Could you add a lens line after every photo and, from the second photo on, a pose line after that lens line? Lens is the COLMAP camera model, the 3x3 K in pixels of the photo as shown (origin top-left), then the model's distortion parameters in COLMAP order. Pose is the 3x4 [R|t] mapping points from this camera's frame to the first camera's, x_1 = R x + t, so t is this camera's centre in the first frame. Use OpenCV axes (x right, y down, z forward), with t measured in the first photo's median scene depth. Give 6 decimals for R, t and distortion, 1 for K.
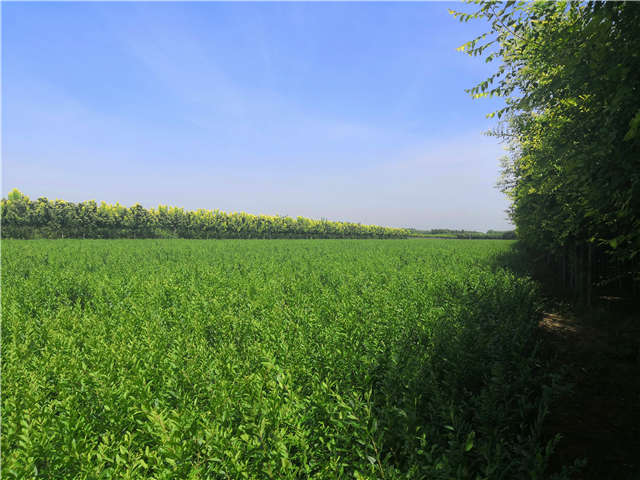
lens RADIAL K [[499.1, 0, 320.9], [0, 499.1, 241.0], [0, 0, 1]] dist [-0.001923, -0.027463]
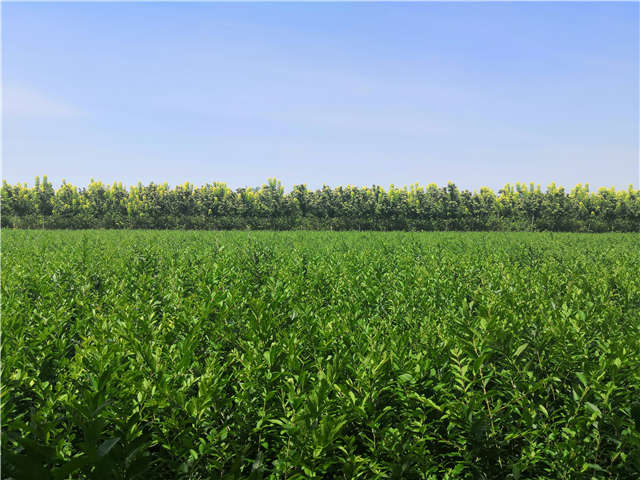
lens RADIAL K [[499.1, 0, 319.8], [0, 499.1, 238.0], [0, 0, 1]] dist [-0.001923, -0.027463]
pose [[0.438029, 0.012884, -0.898868, 0.149031], [-0.008893, 0.999910, 0.009998, 0.000073], [0.898917, 0.003614, 0.438105, 0.326797]]
